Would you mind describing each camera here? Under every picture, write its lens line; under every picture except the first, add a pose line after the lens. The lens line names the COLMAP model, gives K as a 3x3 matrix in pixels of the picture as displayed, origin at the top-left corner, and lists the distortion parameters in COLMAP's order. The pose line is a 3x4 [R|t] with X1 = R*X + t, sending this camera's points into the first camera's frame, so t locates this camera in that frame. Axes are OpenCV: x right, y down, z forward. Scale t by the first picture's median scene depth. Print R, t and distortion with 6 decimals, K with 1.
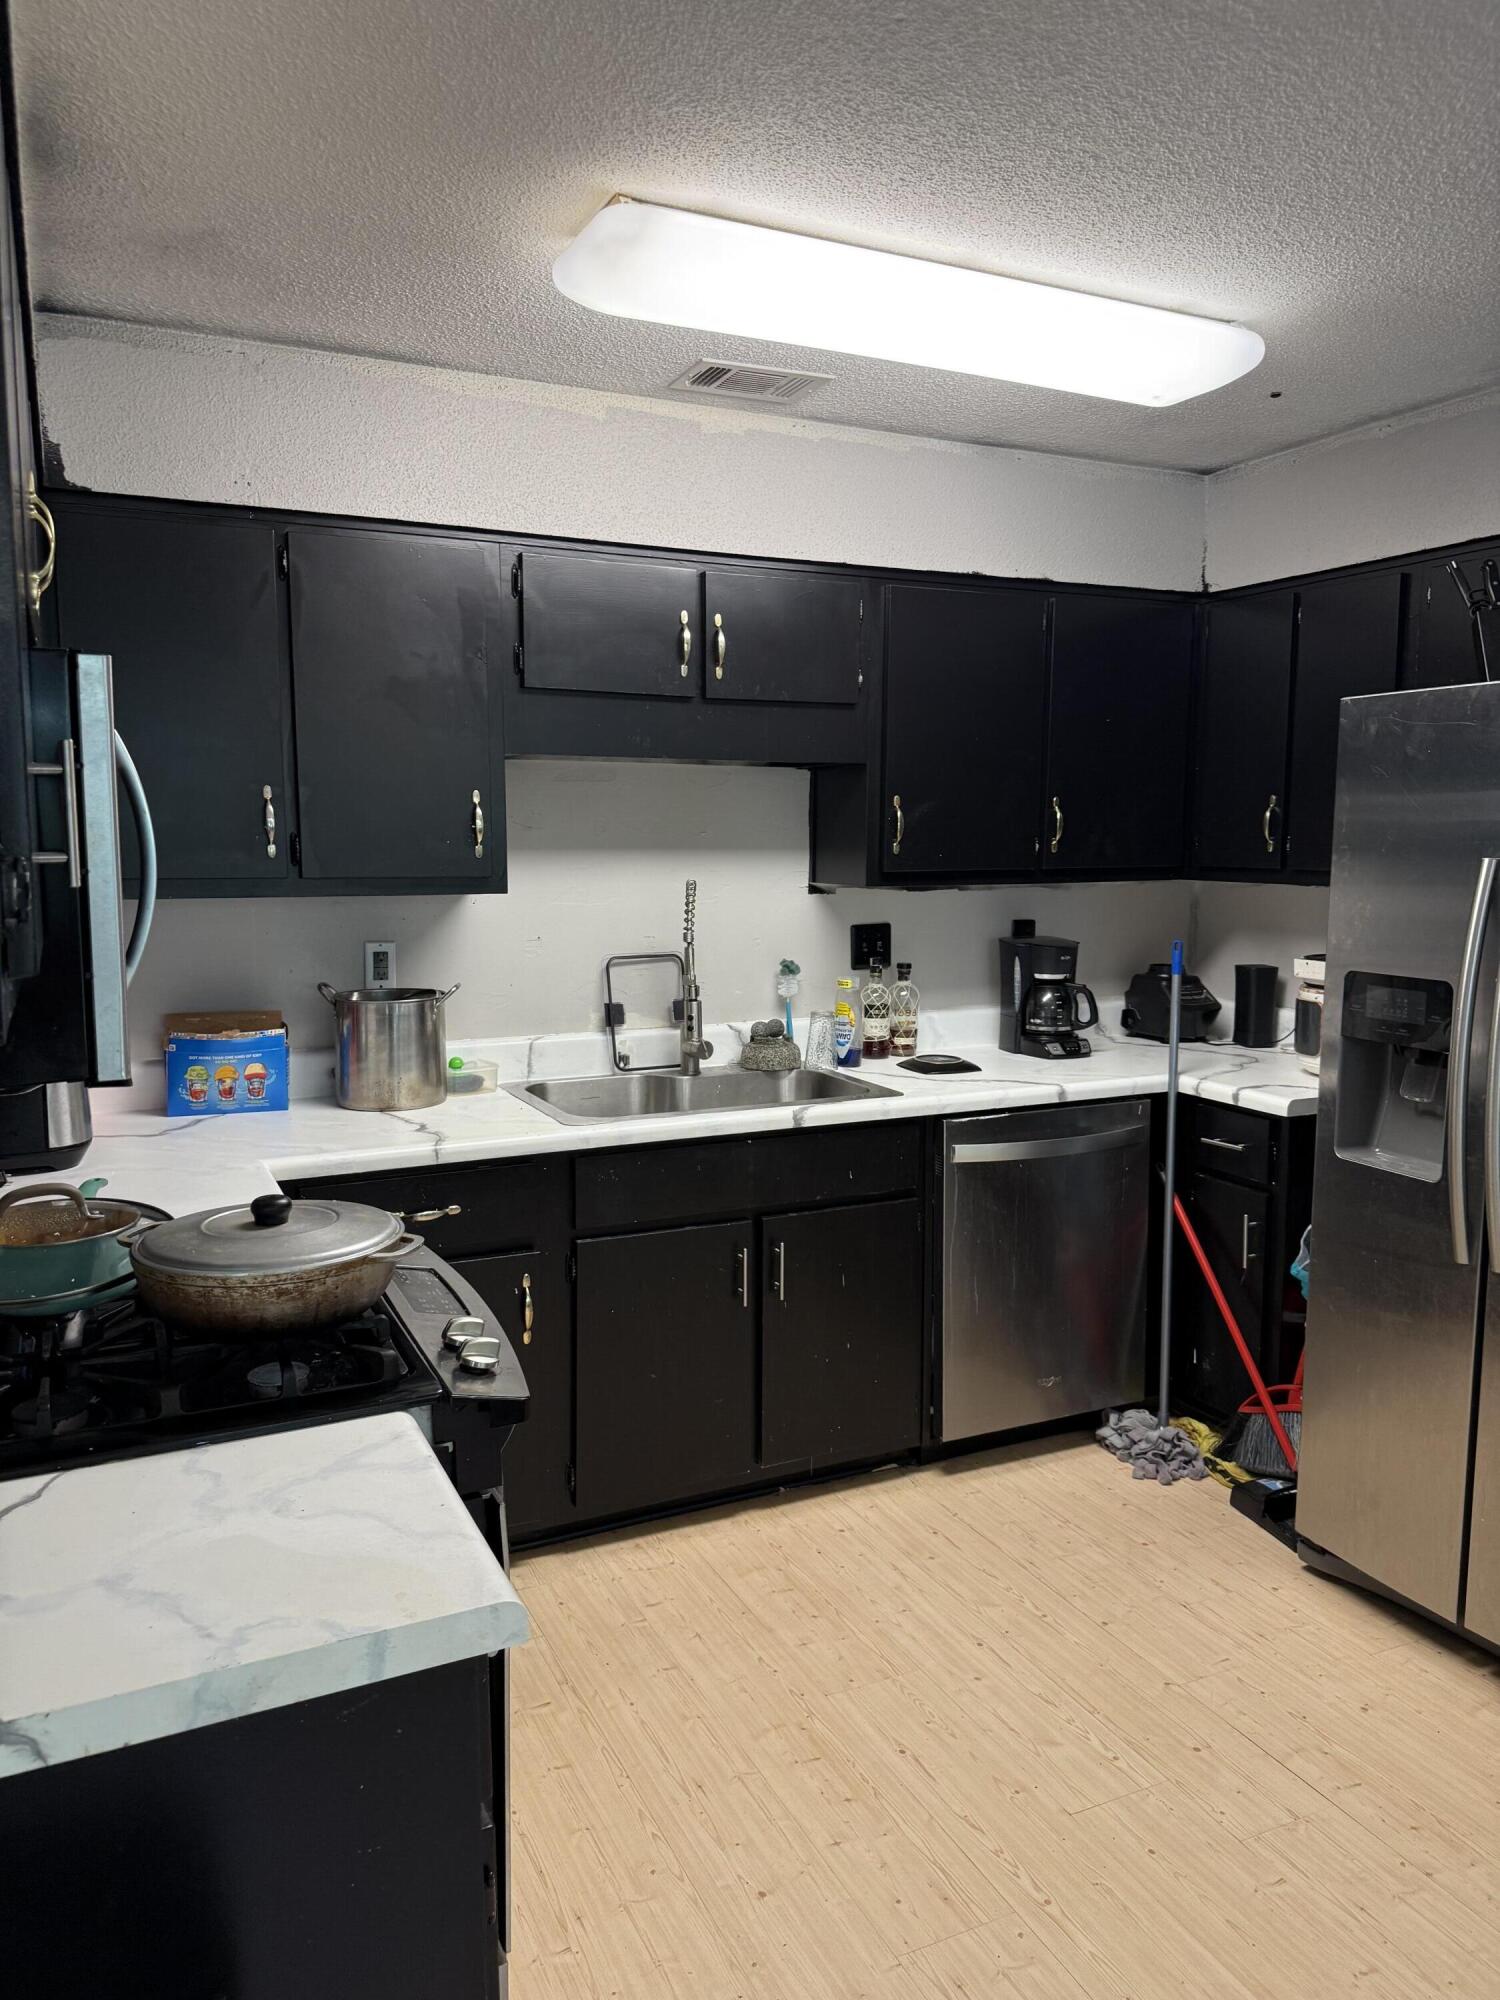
lens RADIAL K [[1432.0, 0, 750.0], [0, 1432.0, 1000.0], [0, 0, 1]] dist [0.000490, 0.001827]
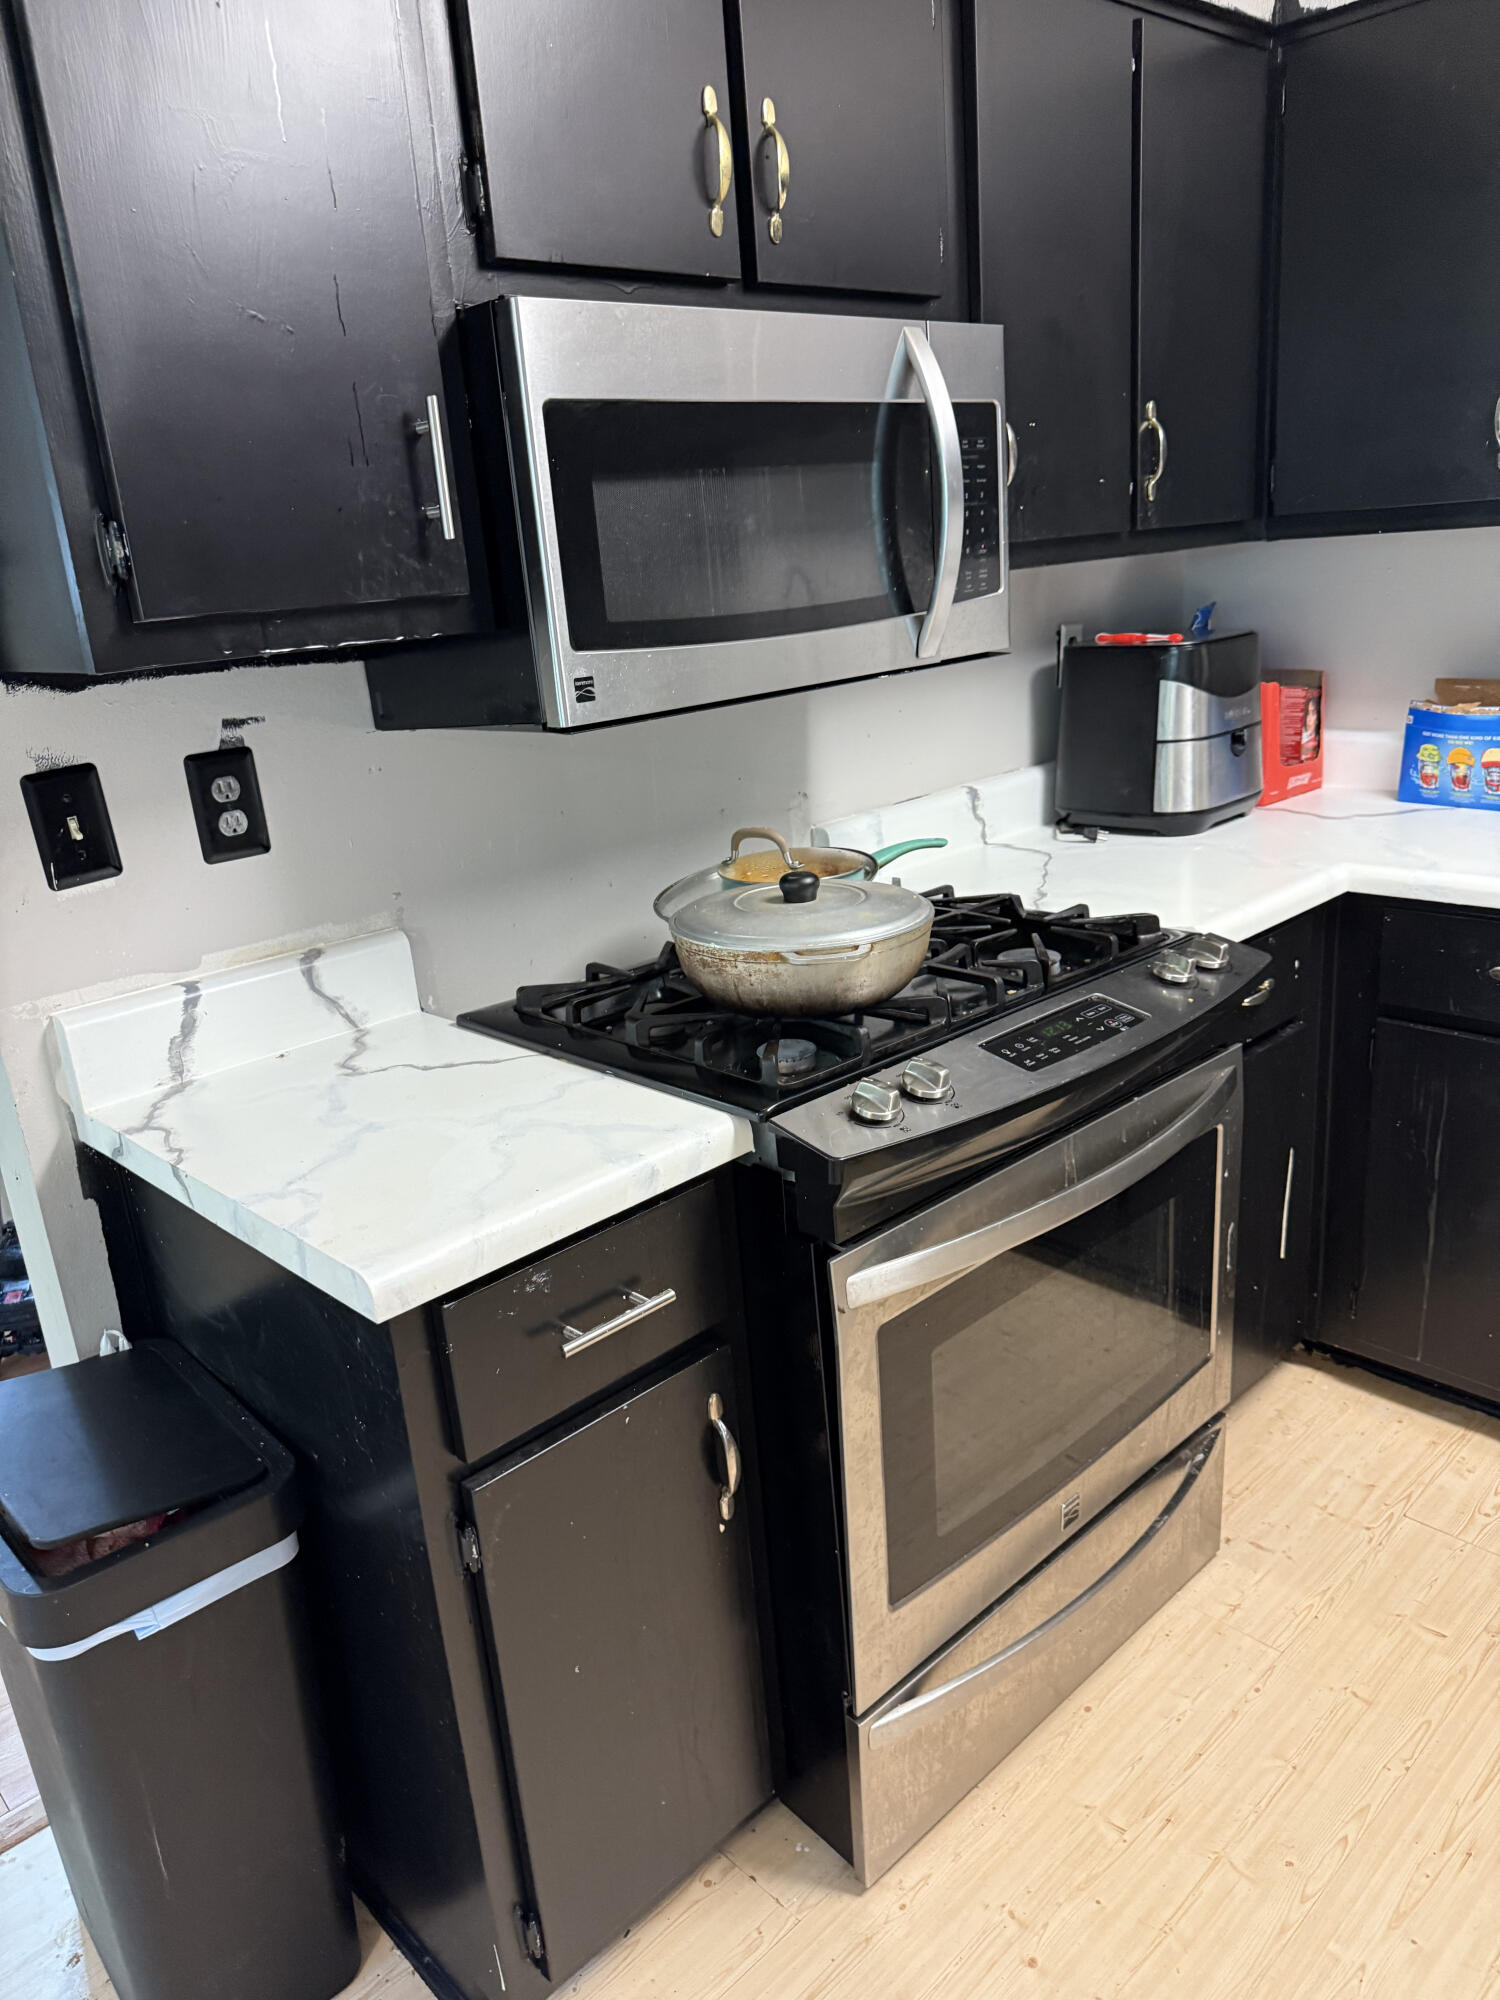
lens RADIAL K [[1442.7, 0, 750.0], [0, 1442.7, 1000.0], [0, 0, 1]] dist [0.077677, -0.067337]
pose [[0.309299, 0.258266, -0.915223, 0.264202], [-0.035493, 0.964879, 0.260284, -0.015516], [0.950302, -0.048022, 0.307602, 0.306696]]
